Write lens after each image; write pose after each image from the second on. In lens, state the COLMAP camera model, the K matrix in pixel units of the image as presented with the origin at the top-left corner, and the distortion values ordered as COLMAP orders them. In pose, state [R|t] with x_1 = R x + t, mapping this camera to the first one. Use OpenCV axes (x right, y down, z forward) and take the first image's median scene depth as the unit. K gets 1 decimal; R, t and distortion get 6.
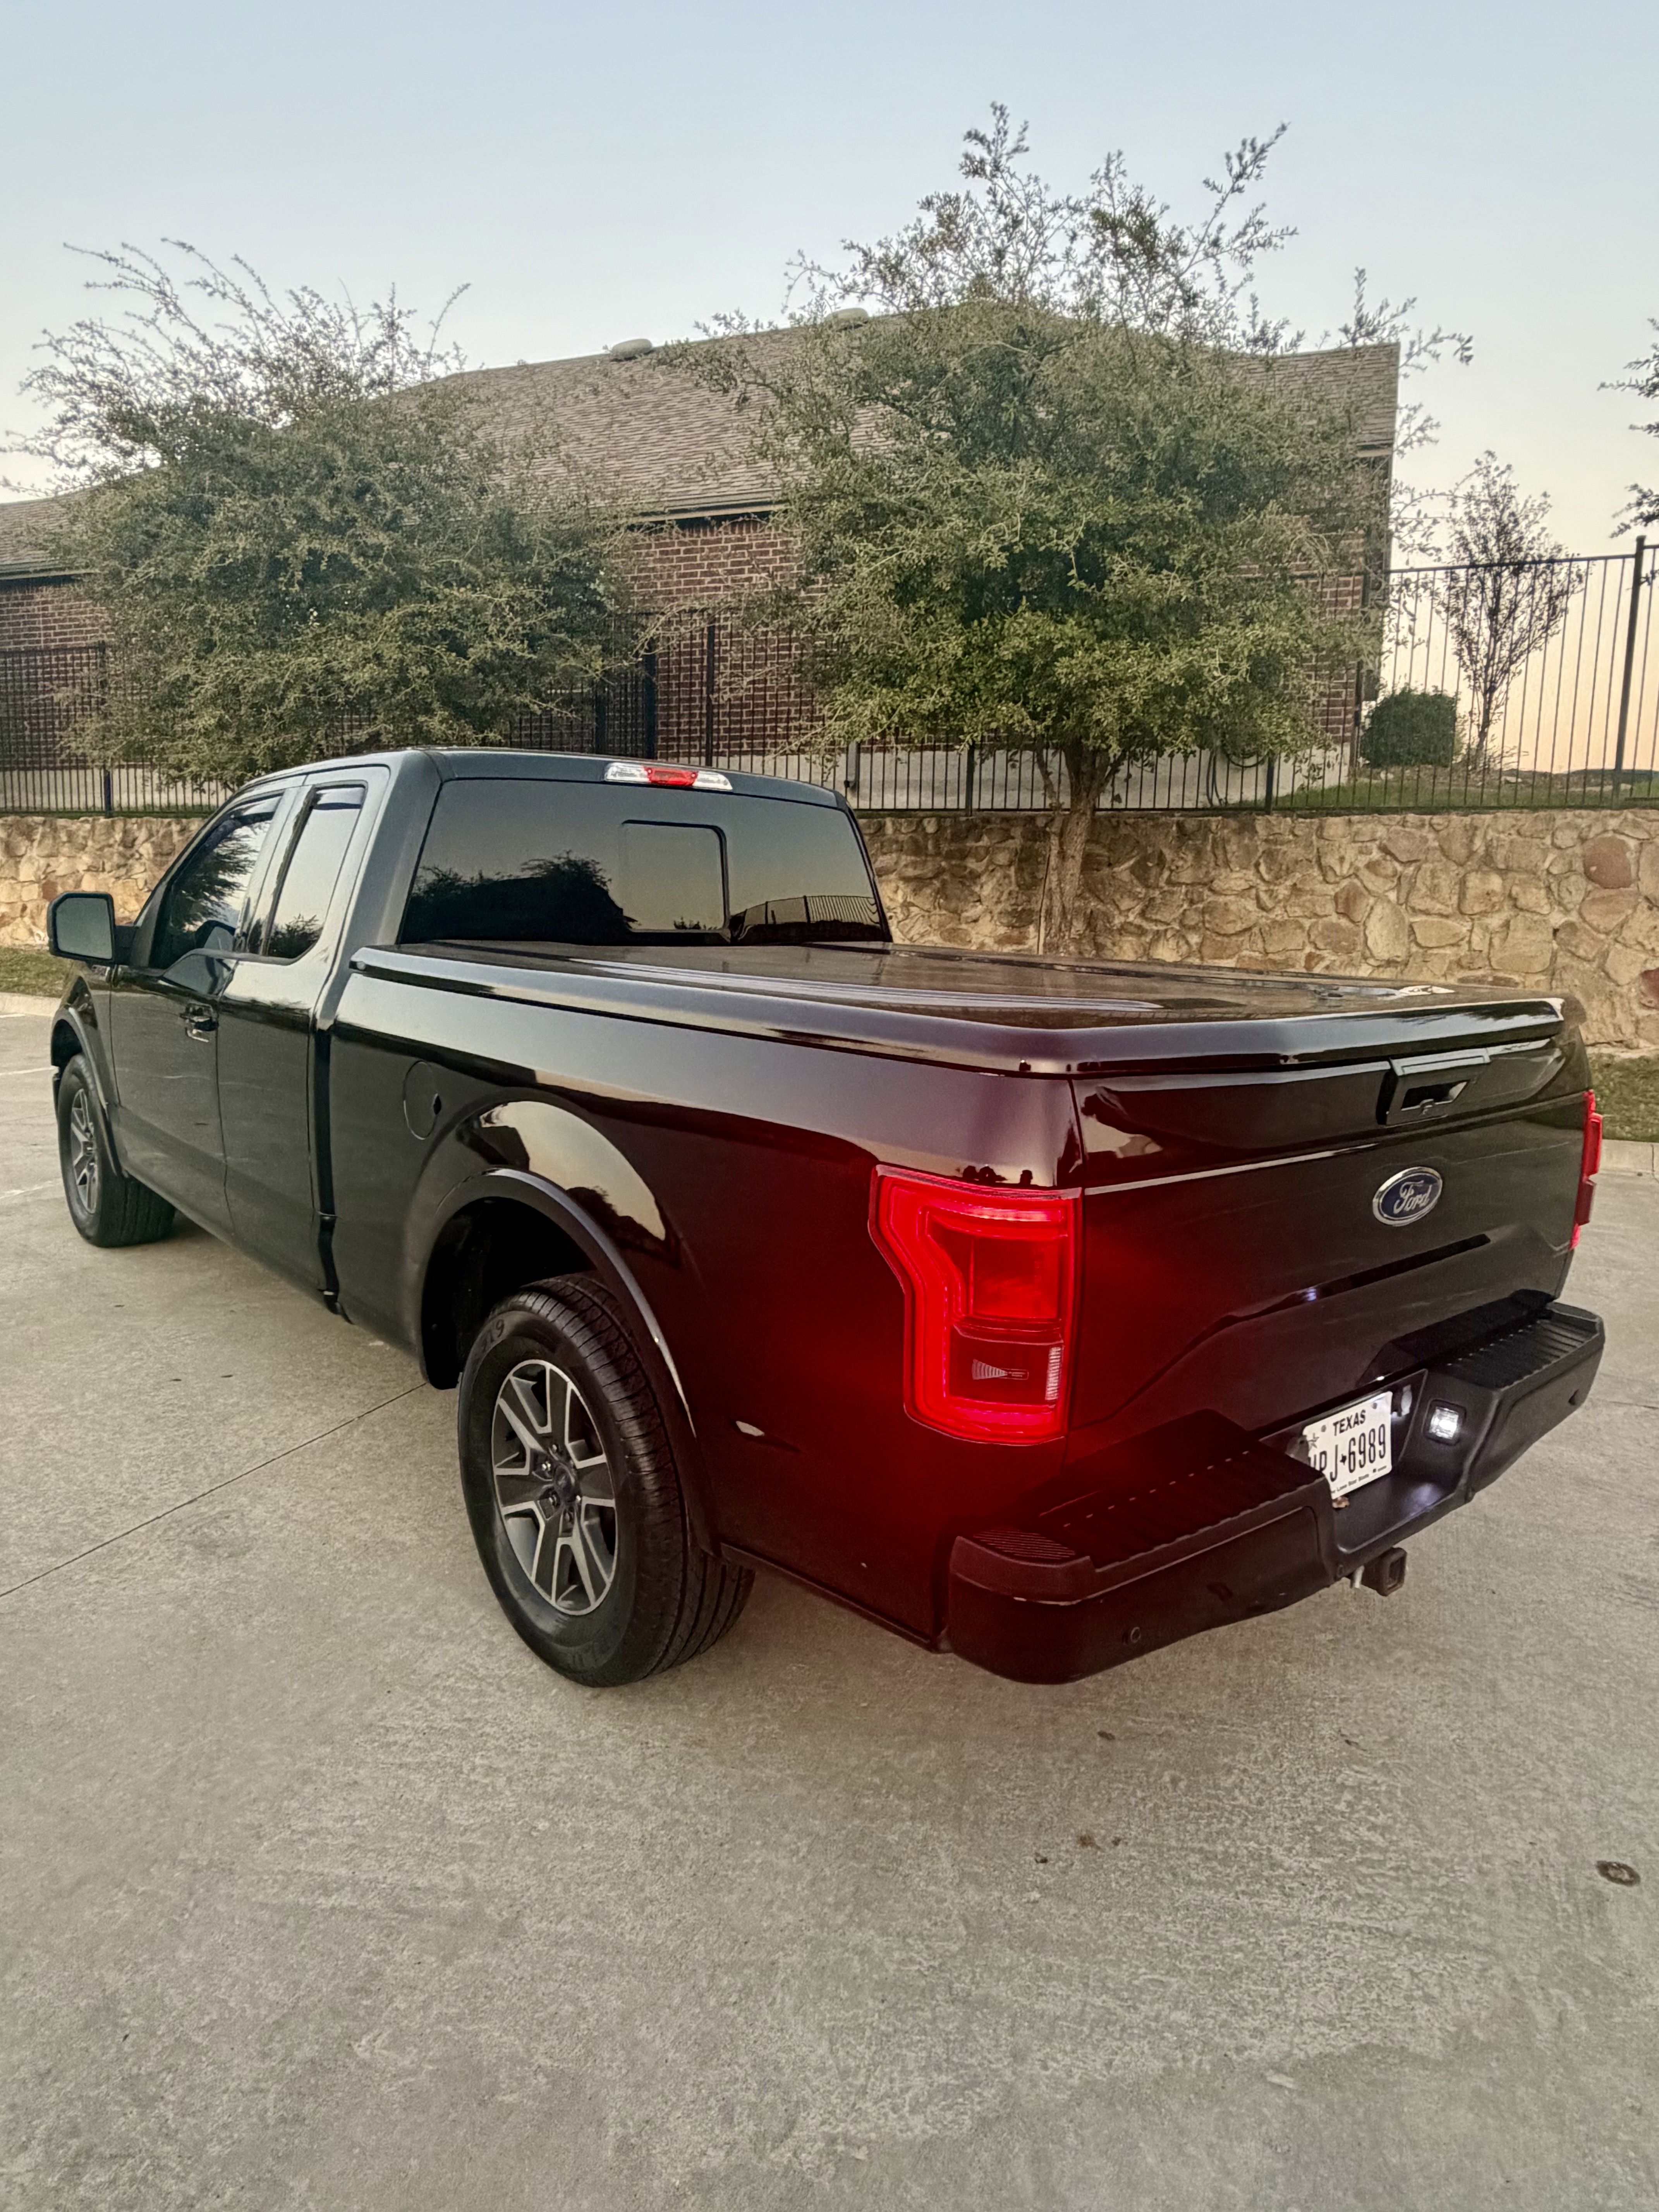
lens RADIAL K [[1381.3, 0, 829.5], [0, 1381.3, 1106.0], [0, 0, 1]] dist [0.001264, -0.001515]
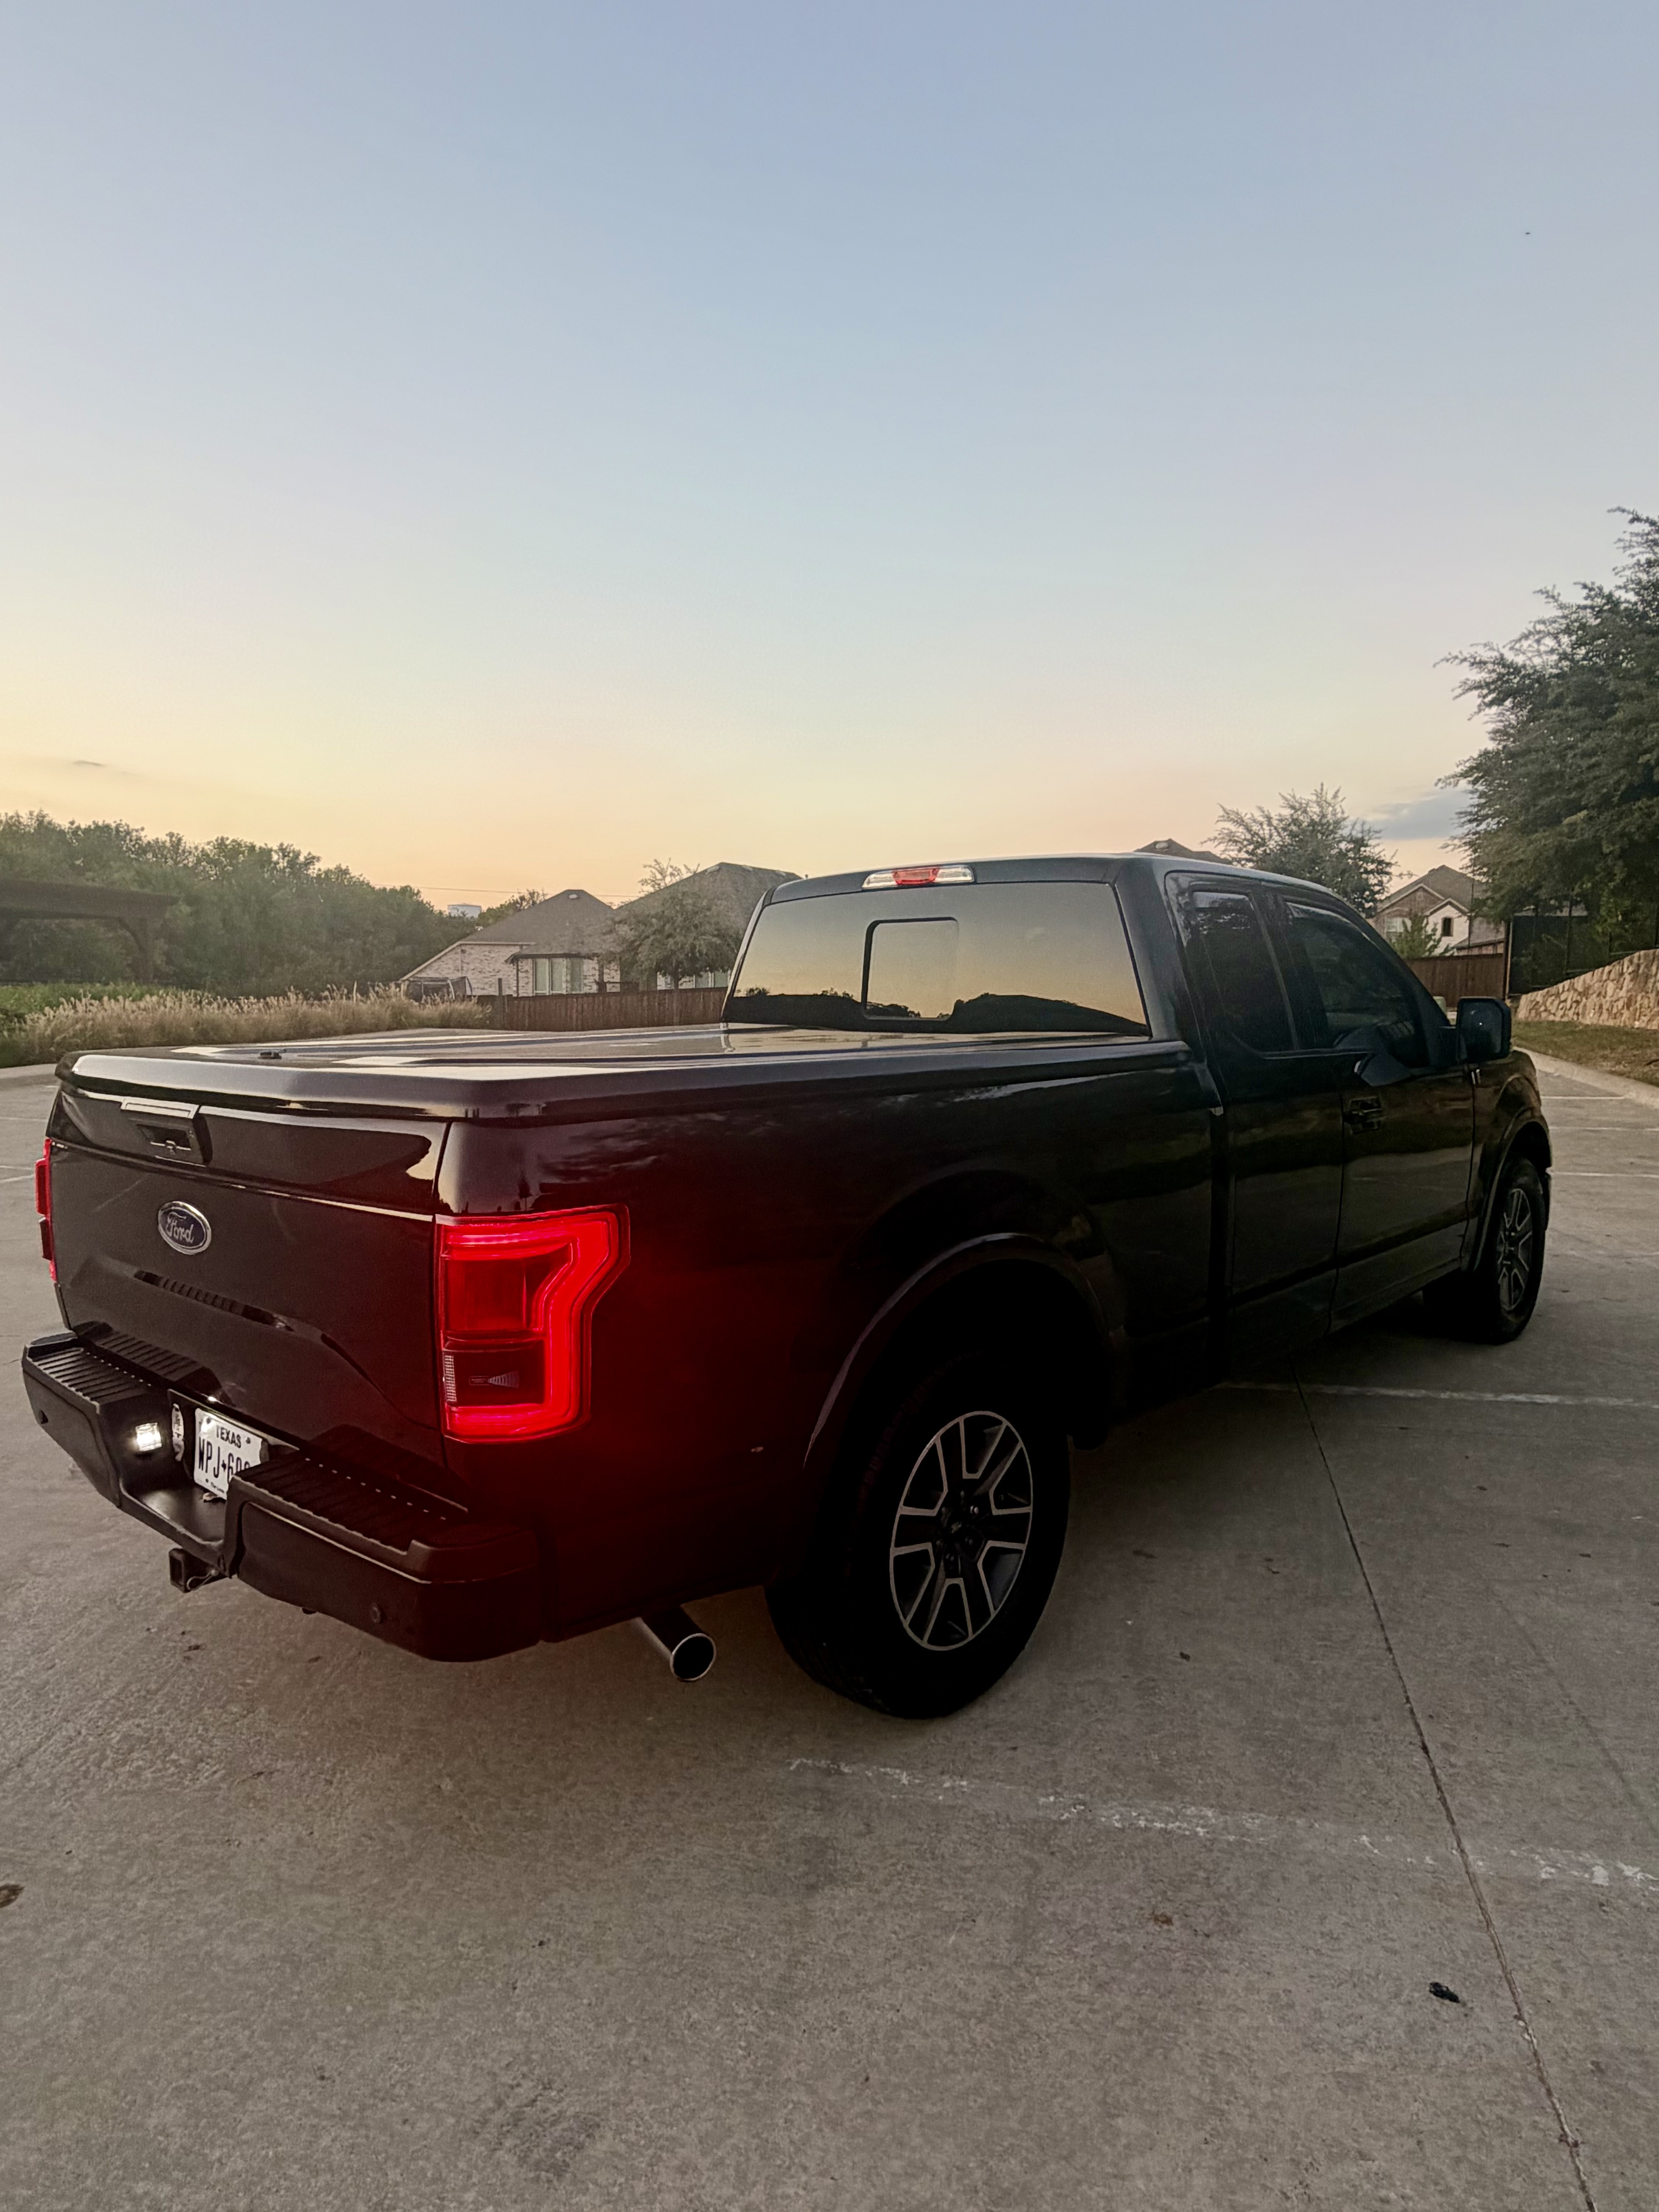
lens RADIAL K [[1381.3, 0, 829.5], [0, 1381.3, 1106.0], [0, 0, 1]] dist [0.001264, -0.001515]
pose [[0.113504, 0.056466, -0.991932, 0.358384], [-0.145286, 0.988595, 0.039651, -0.034874], [0.982858, 0.139613, 0.120413, 0.308034]]
